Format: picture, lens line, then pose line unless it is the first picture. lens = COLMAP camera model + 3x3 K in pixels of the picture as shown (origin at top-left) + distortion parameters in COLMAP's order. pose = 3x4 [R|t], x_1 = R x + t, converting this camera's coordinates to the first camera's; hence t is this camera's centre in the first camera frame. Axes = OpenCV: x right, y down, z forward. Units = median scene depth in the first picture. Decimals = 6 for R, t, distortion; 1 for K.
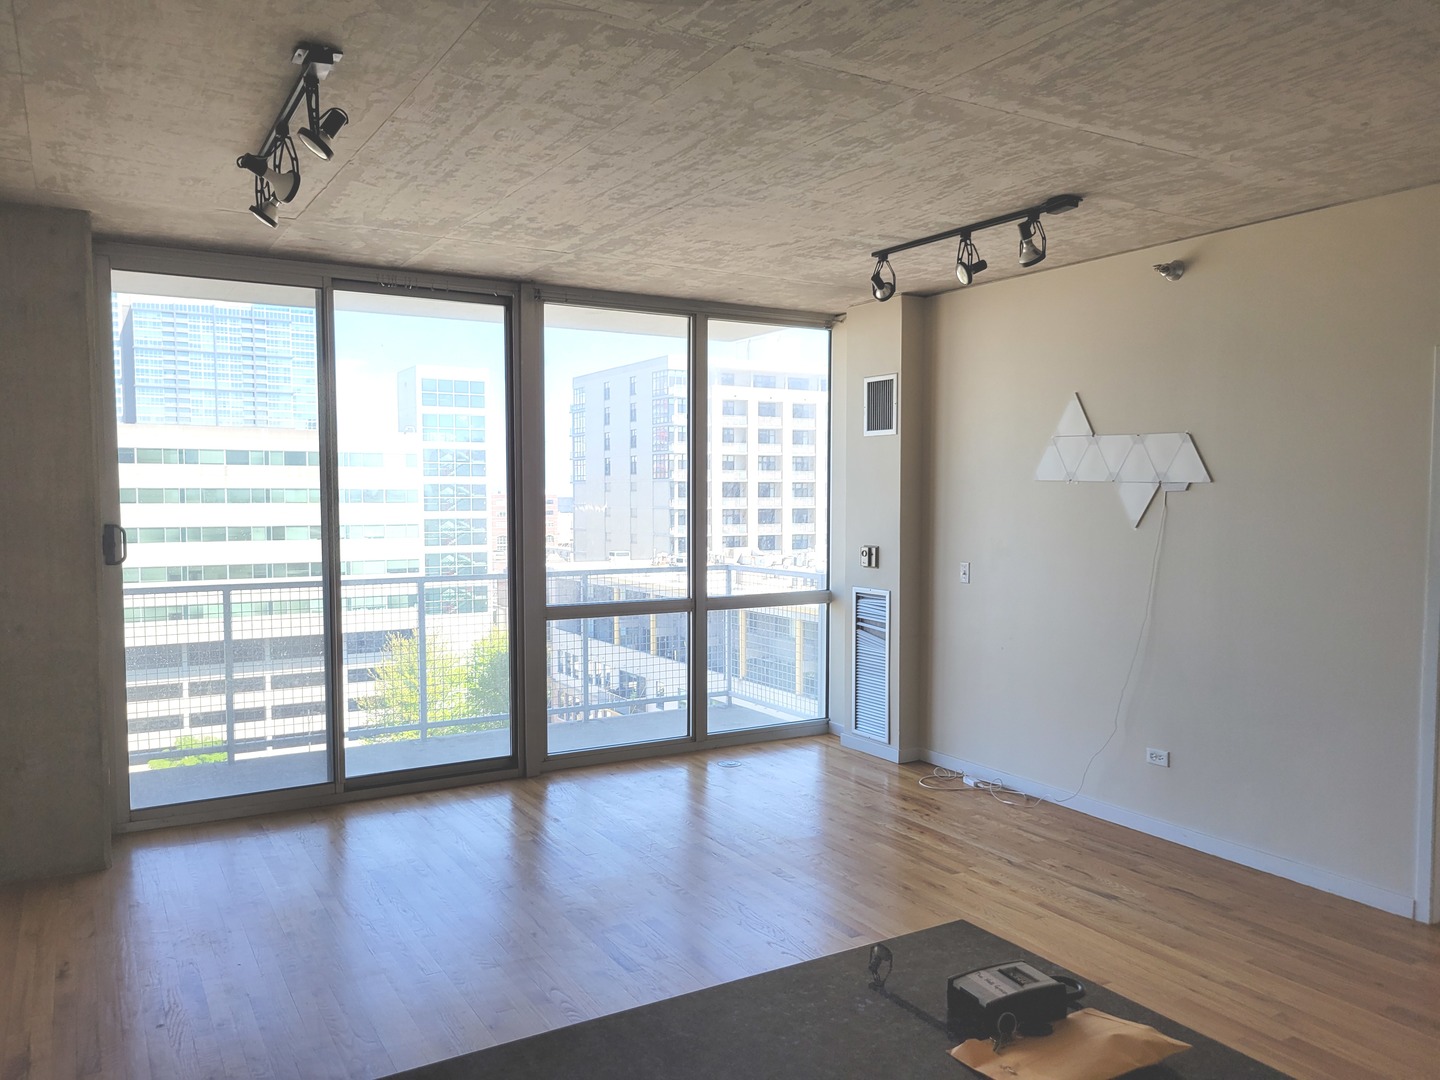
lens RADIAL K [[1085.1, 0, 720.0], [0, 1085.1, 540.0], [0, 0, 1]] dist [0.038500, 0.000971]
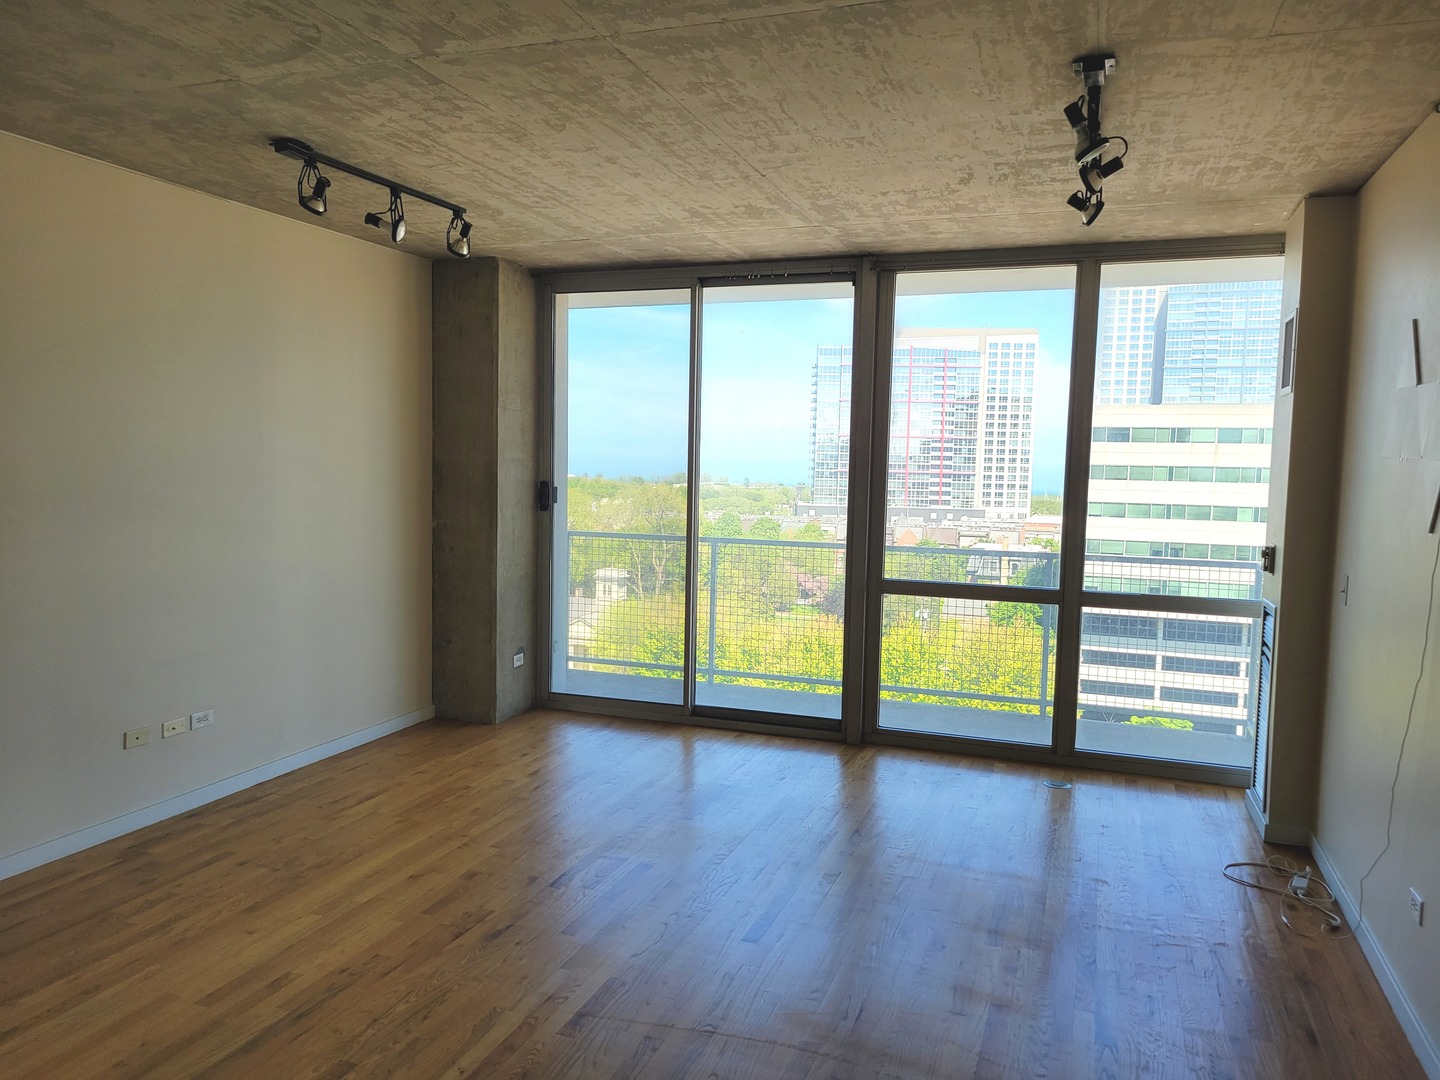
lens RADIAL K [[1101.0, 0, 718.4], [0, 1101.0, 533.0], [0, 0, 1]] dist [0.040839, -0.004146]
pose [[0.628687, 0.064144, -0.775009, 0.539286], [-0.055209, 0.997759, 0.037795, -0.011378], [0.775697, 0.019026, 0.630819, 0.251558]]
